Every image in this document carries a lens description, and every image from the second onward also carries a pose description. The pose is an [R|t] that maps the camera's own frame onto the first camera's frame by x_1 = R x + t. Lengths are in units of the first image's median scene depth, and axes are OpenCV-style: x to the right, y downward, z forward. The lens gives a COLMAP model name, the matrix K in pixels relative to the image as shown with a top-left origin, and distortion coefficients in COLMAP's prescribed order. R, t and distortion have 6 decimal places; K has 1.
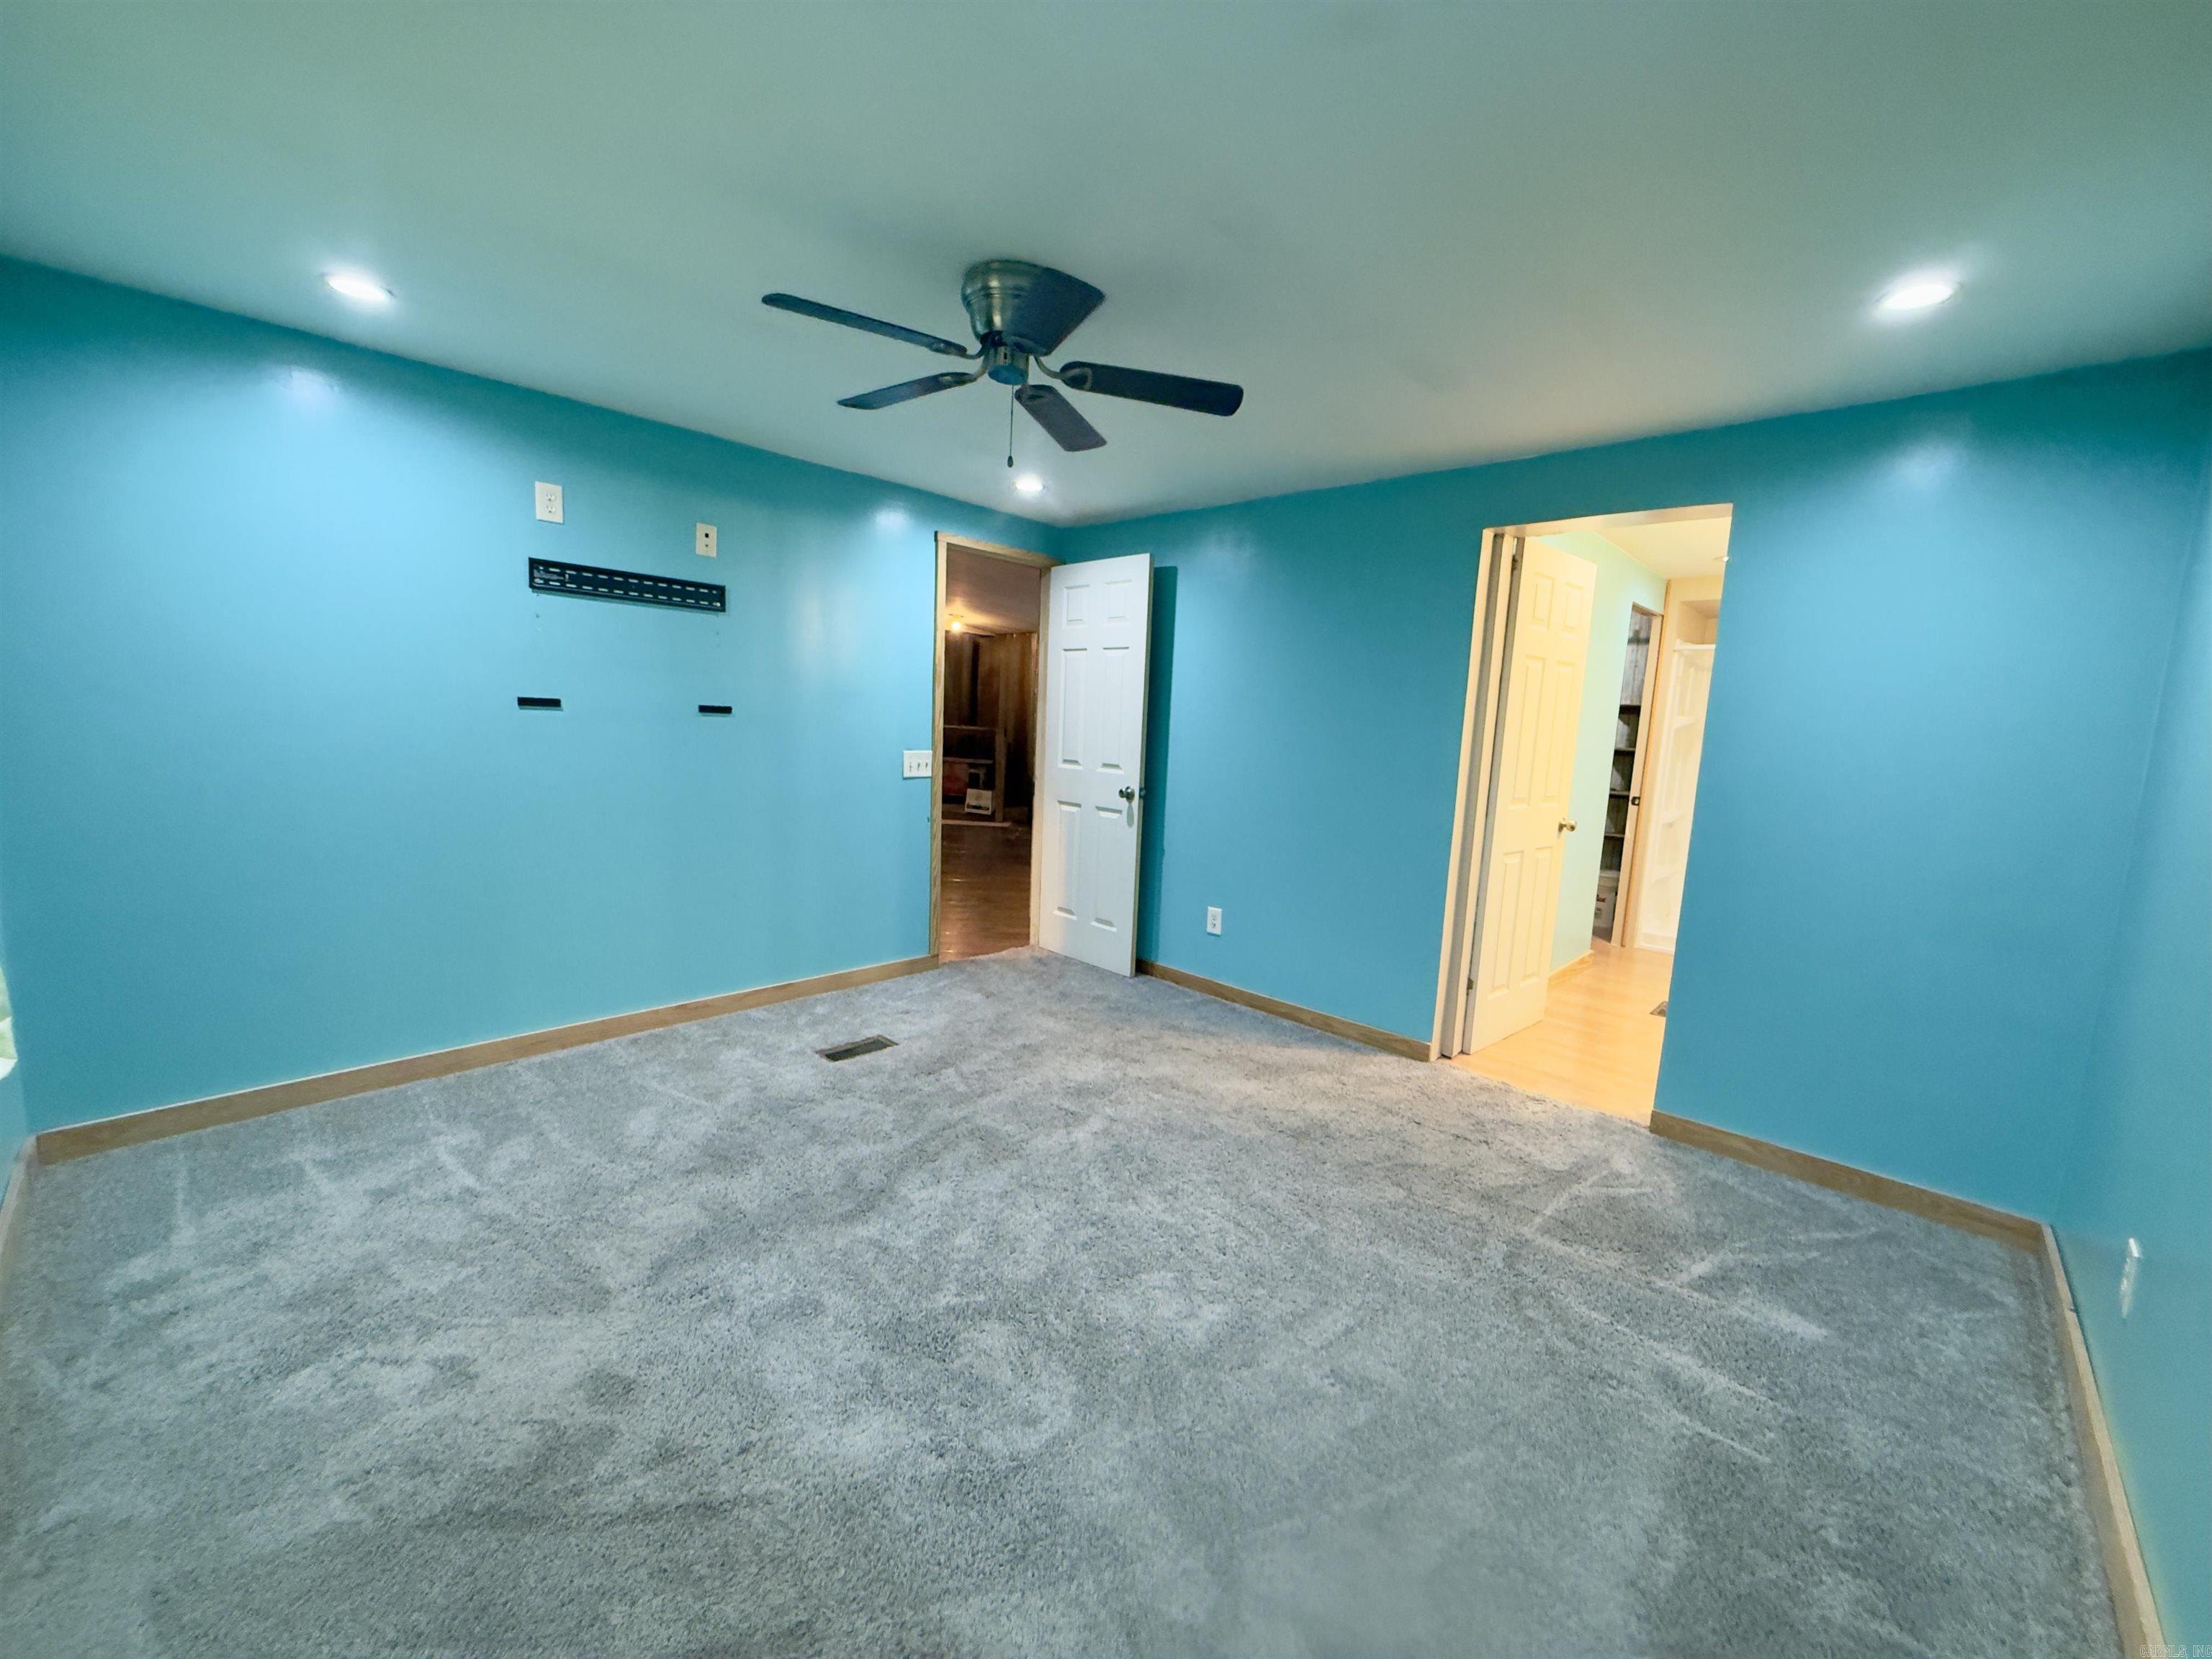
lens RADIAL K [[879.7, 0, 1100.8], [0, 879.7, 822.5], [0, 0, 1]] dist [-0.001083, -0.000372]
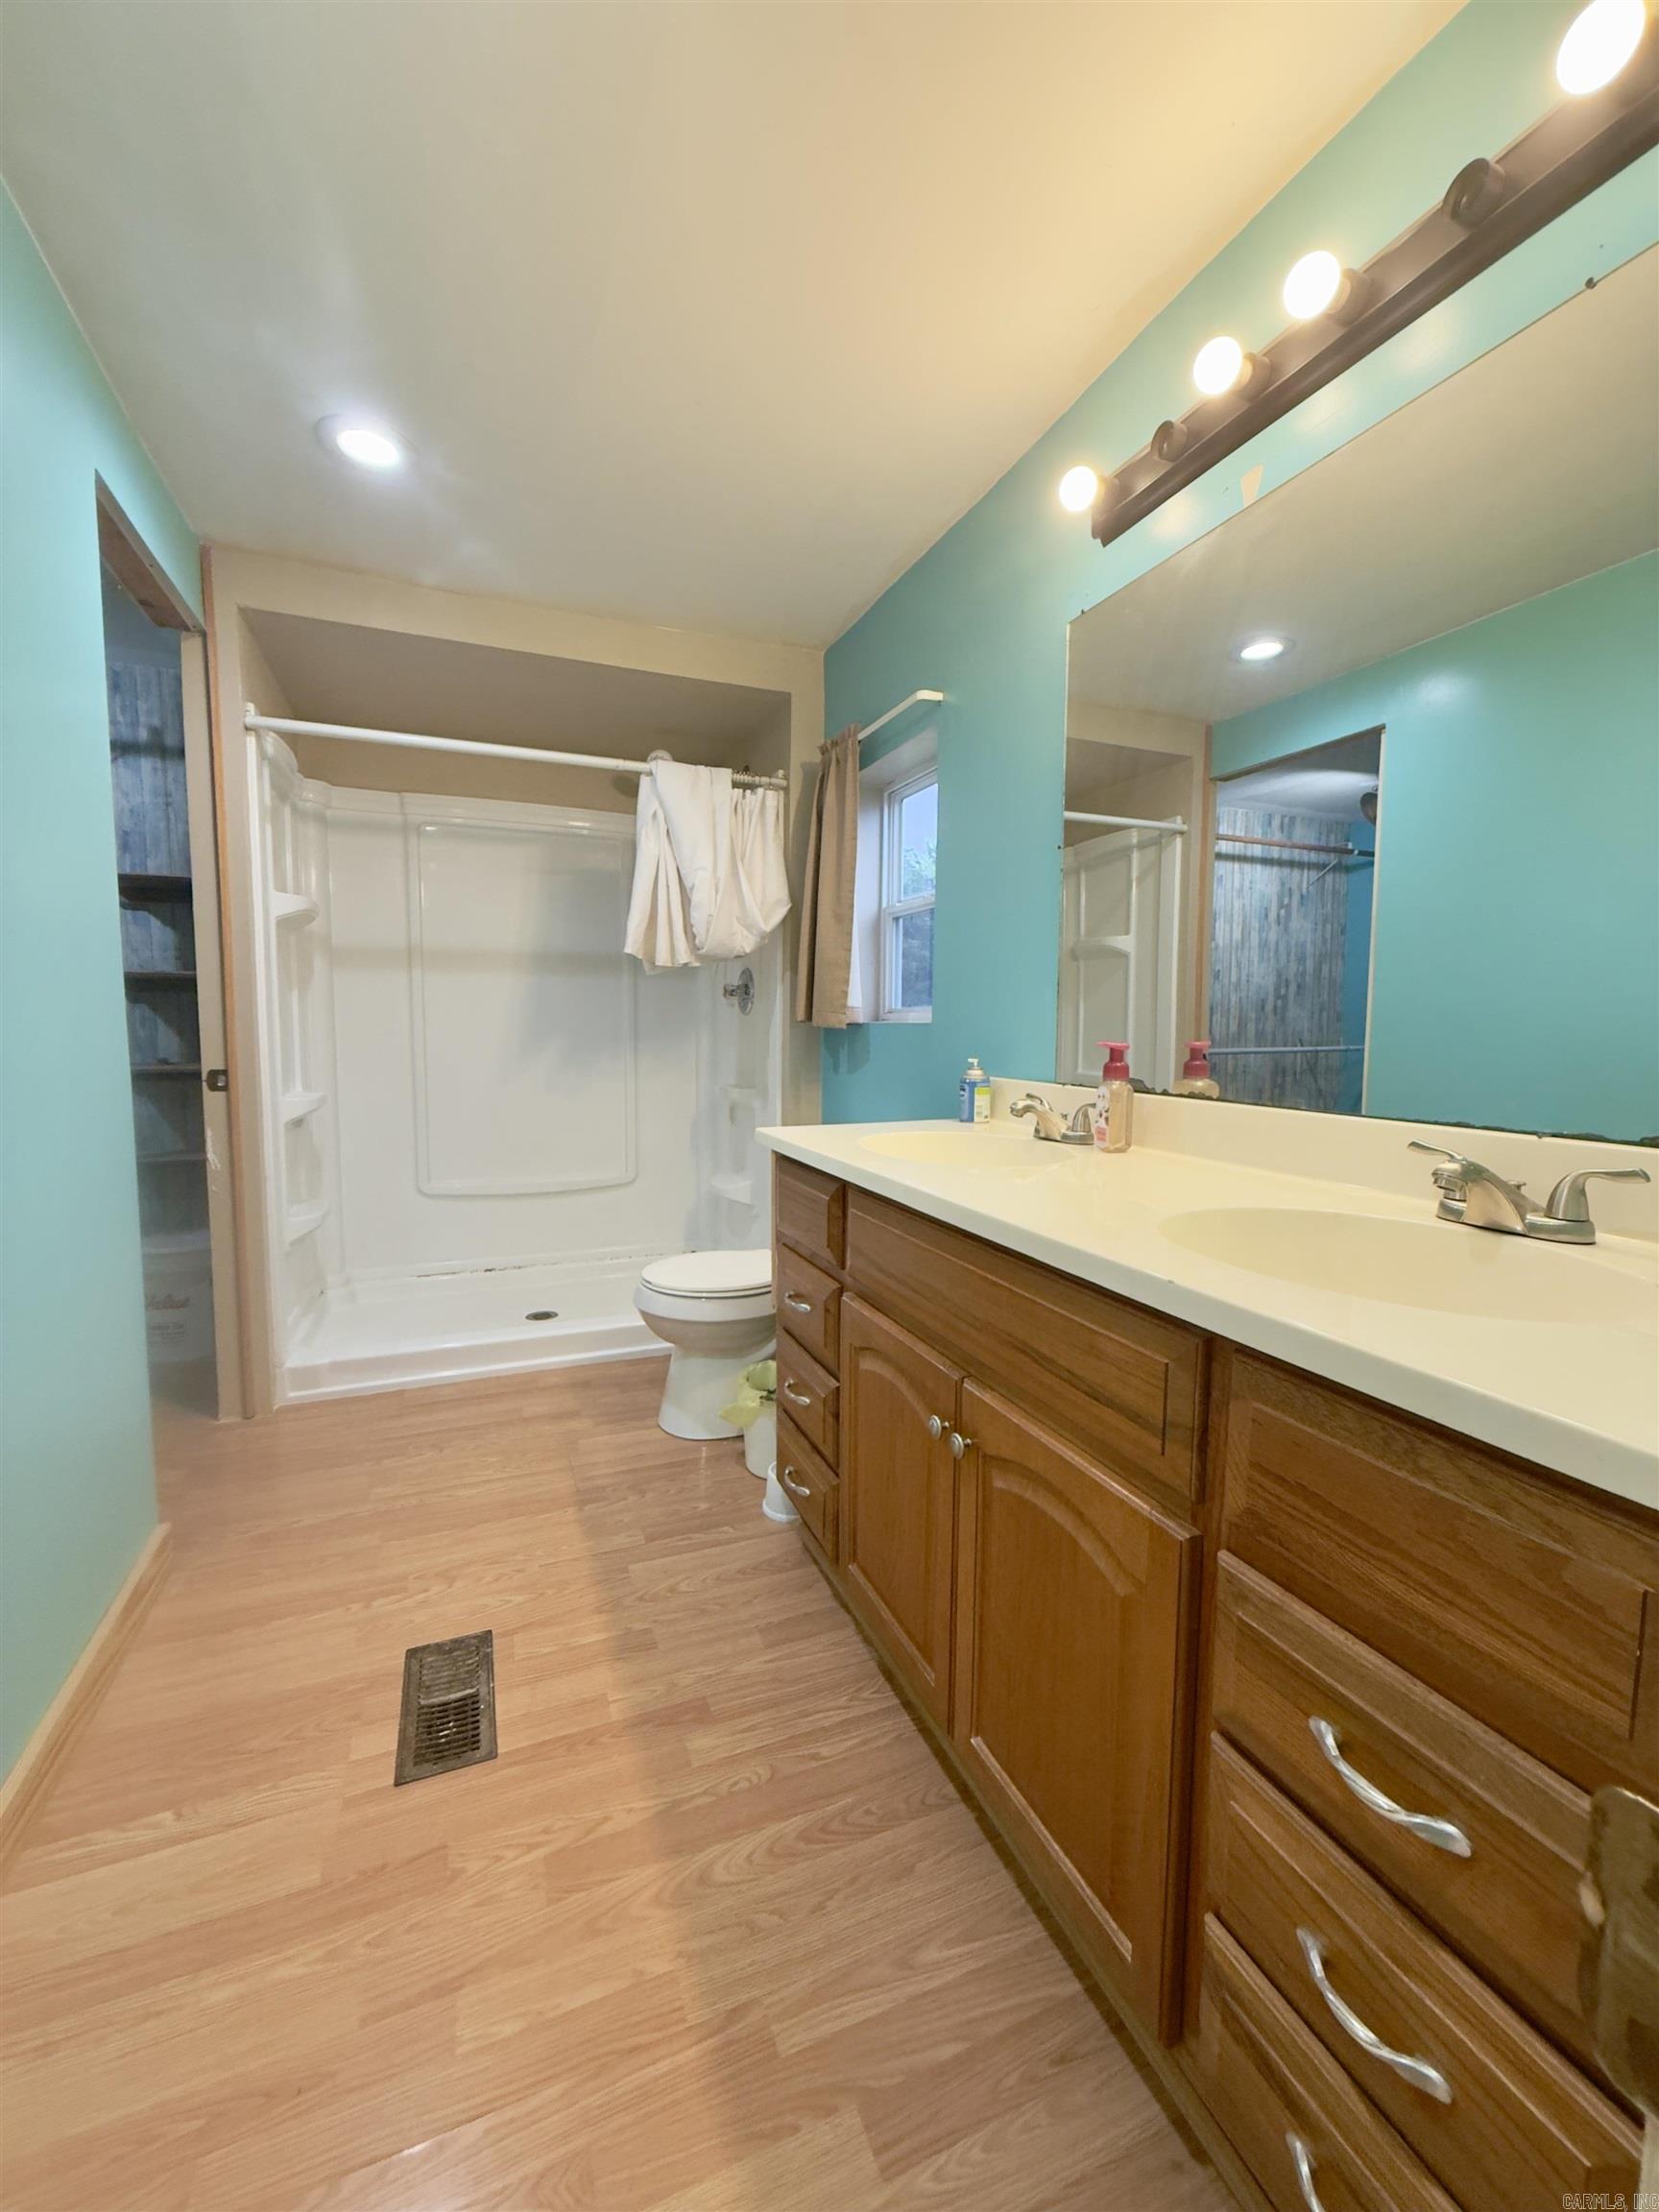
lens RADIAL K [[879.7, 0, 820.3], [0, 879.7, 1100.4], [0, 0, 1]] dist [-0.001083, -0.000372]
pose [[0.387785, -0.097132, 0.916618, 0.312448], [0.150655, 0.987739, 0.040932, 0.013360], [-0.909355, 0.122220, 0.397664, 0.537985]]
